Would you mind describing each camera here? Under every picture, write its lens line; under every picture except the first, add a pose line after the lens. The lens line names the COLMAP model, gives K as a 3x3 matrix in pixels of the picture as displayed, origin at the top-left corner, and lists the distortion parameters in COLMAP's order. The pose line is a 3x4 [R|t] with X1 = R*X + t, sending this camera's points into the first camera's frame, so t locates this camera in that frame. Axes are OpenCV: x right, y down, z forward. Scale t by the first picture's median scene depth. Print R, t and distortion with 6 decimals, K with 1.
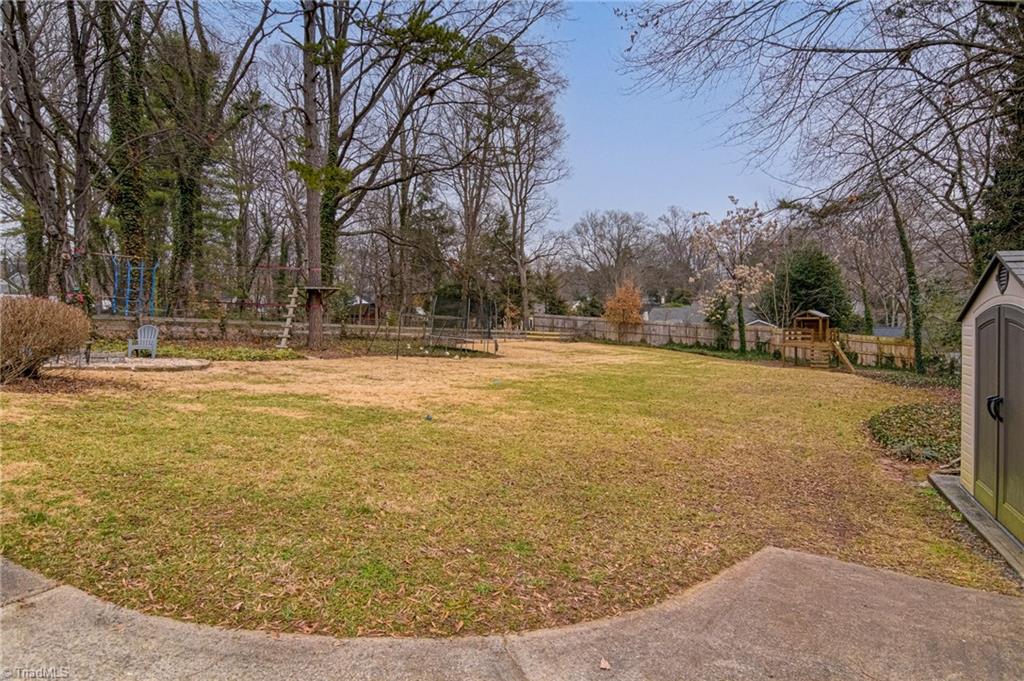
lens RADIAL K [[539.6, 0, 513.4], [0, 539.6, 336.9], [0, 0, 1]] dist [0.015519, -0.026236]
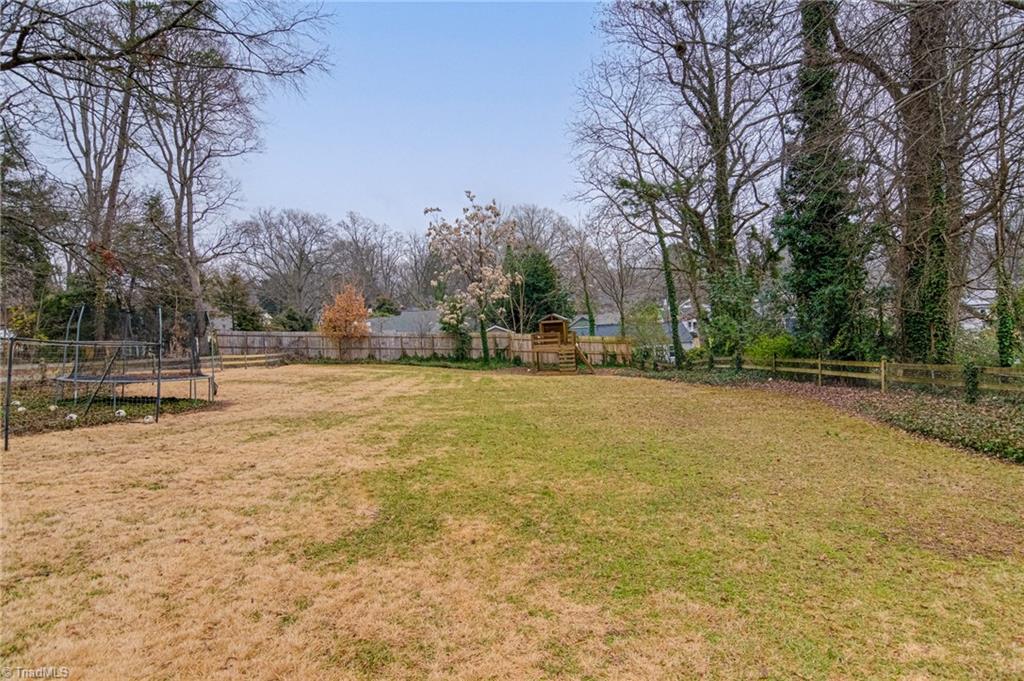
lens RADIAL K [[539.6, 0, 513.4], [0, 539.6, 336.9], [0, 0, 1]] dist [0.015519, -0.026236]
pose [[0.824240, -0.054207, 0.563639, -0.050301], [0.066335, 0.997797, -0.001043, -0.008065], [-0.562341, 0.038249, 0.826020, 0.178791]]
